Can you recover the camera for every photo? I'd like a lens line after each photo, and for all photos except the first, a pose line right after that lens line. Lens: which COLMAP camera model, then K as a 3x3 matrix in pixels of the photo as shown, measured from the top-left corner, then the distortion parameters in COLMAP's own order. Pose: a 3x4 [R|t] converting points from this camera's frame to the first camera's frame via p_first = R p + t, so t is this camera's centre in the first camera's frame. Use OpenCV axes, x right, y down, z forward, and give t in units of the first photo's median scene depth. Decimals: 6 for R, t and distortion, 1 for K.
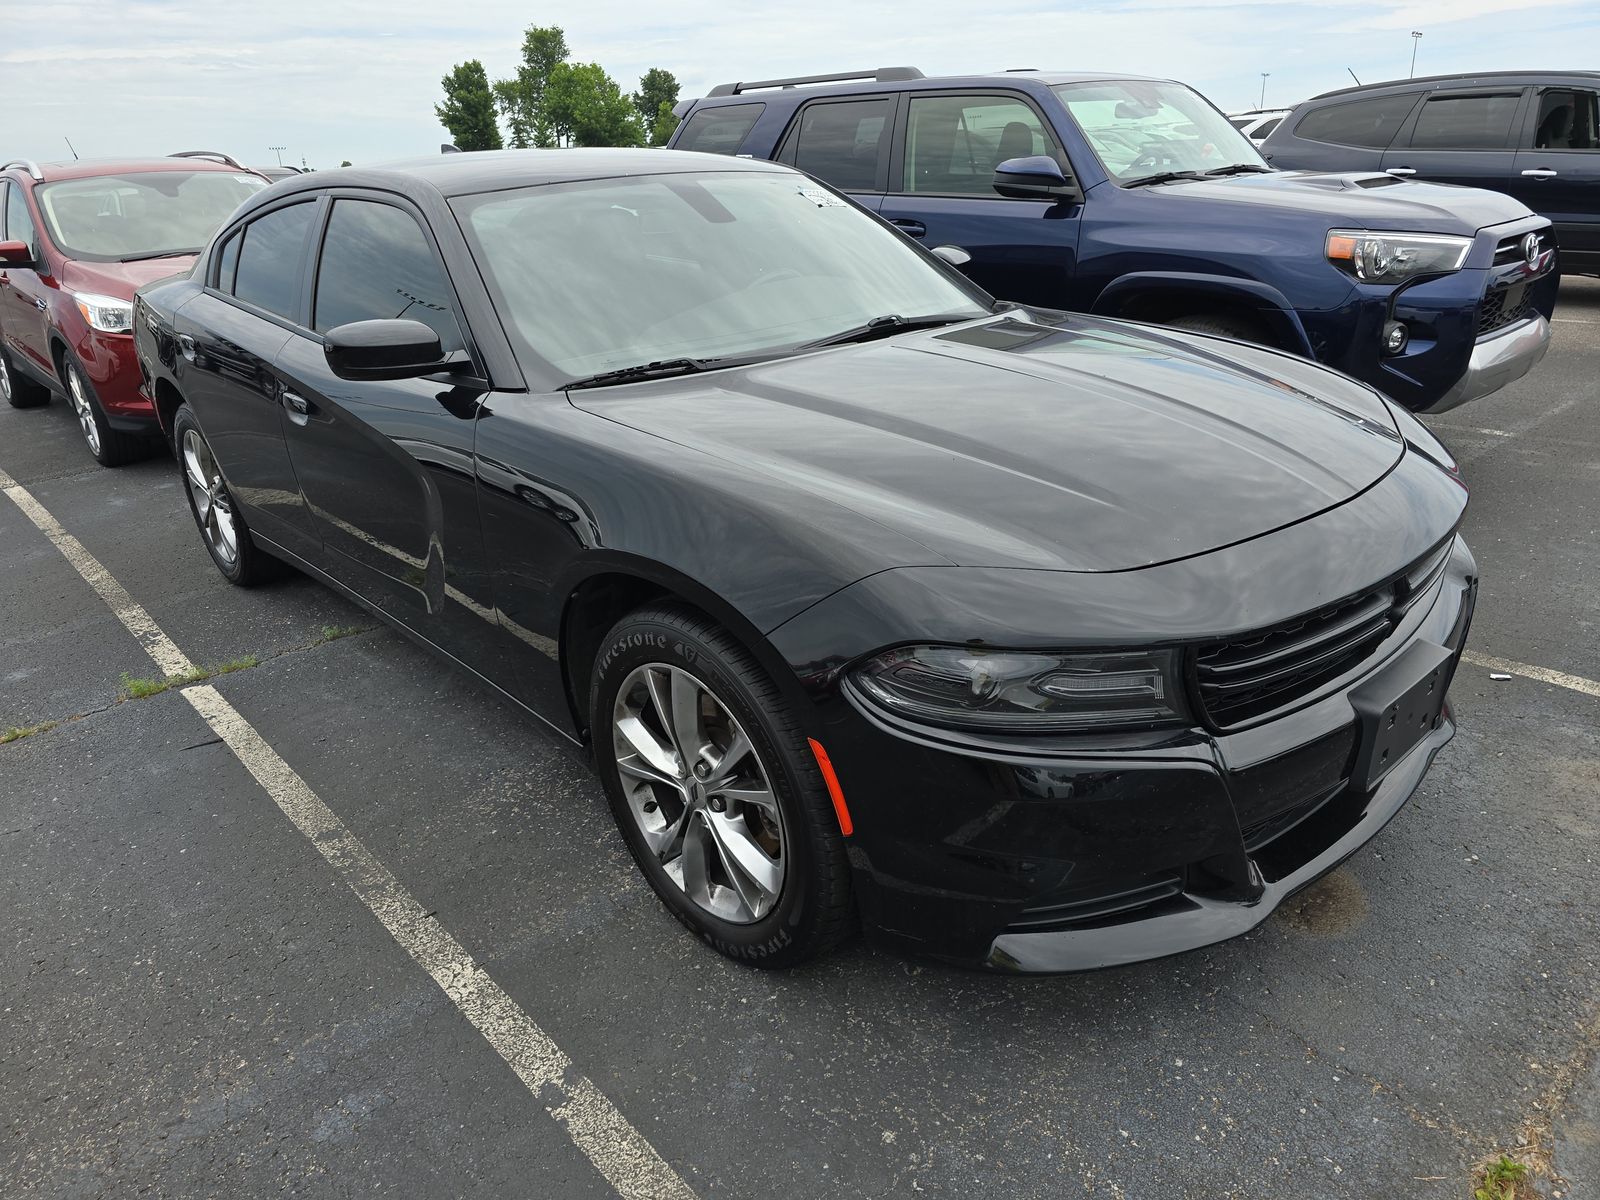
lens RADIAL K [[1087.0, 0, 788.8], [0, 1087.0, 602.1], [0, 0, 1]] dist [0.023048, -0.010312]
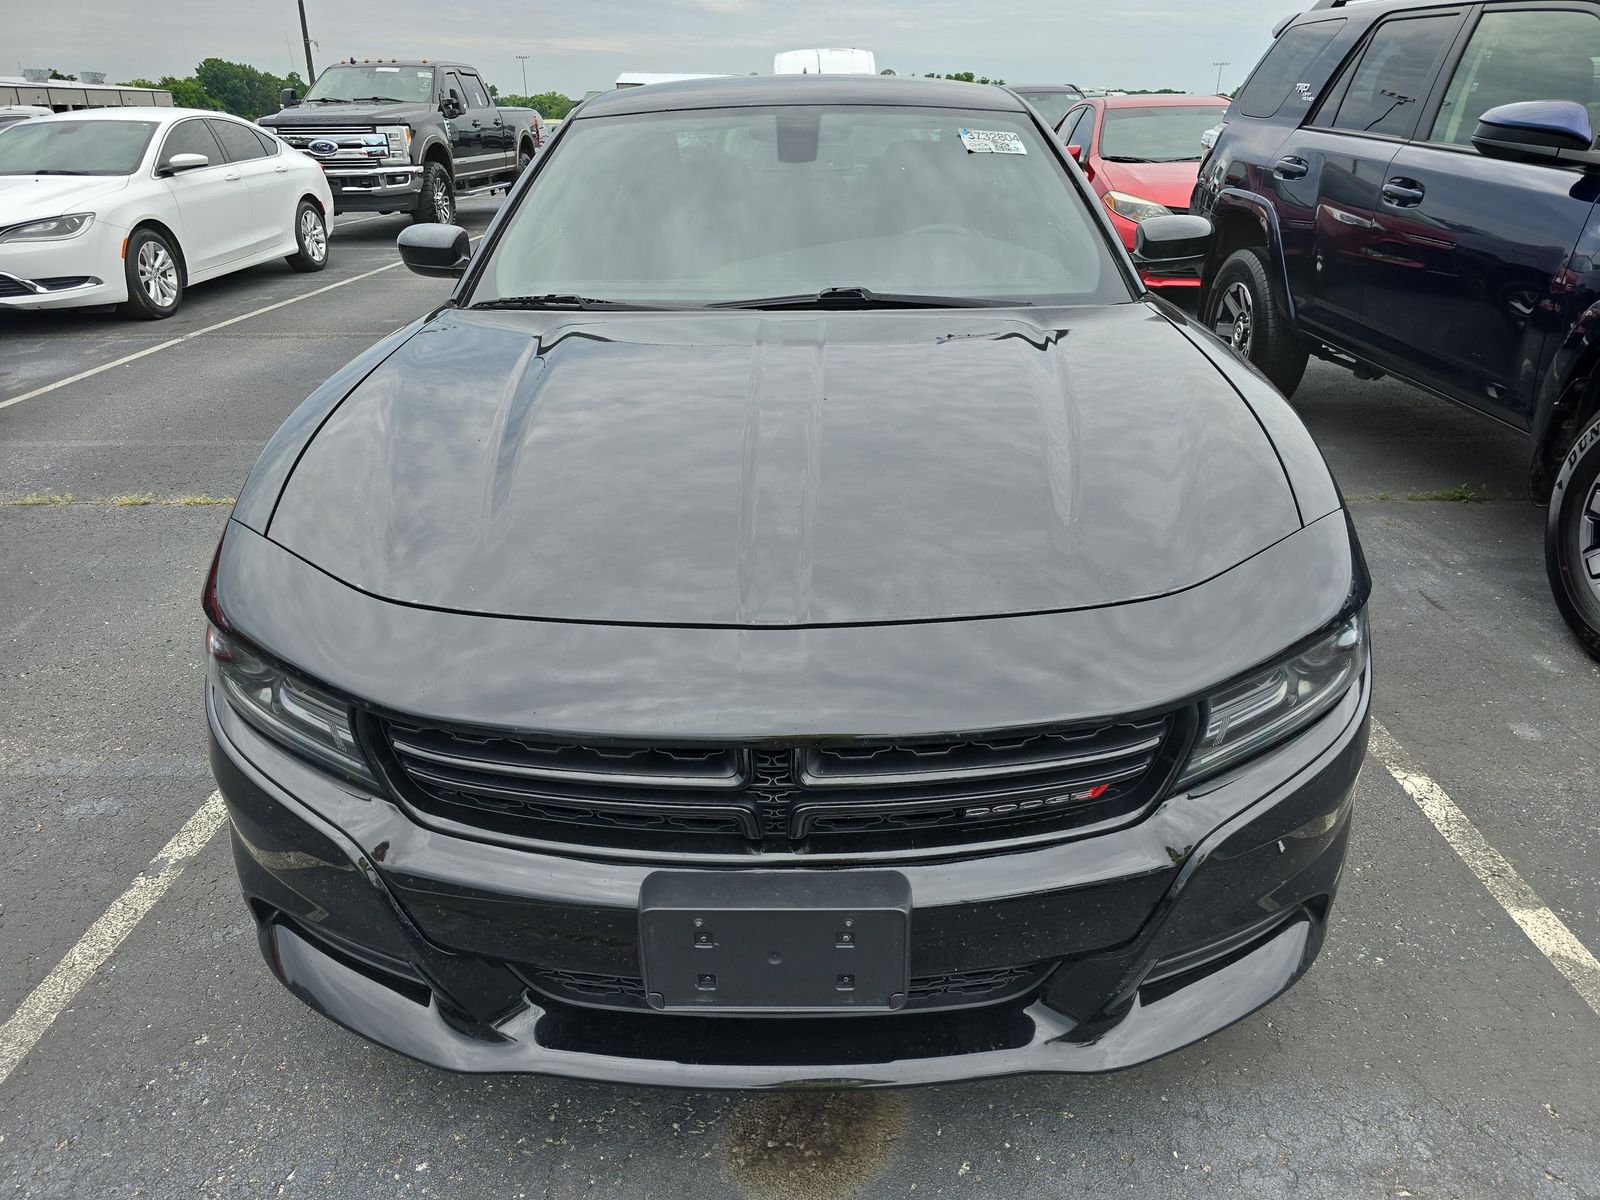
lens RADIAL K [[1087.0, 0, 816.3], [0, 1087.0, 601.2], [0, 0, 1]] dist [0.023048, -0.010312]
pose [[0.730247, 0.319829, -0.603696, 0.755341], [-0.281144, 0.946043, 0.161121, -0.183714], [0.622654, 0.052068, 0.780763, 0.380877]]
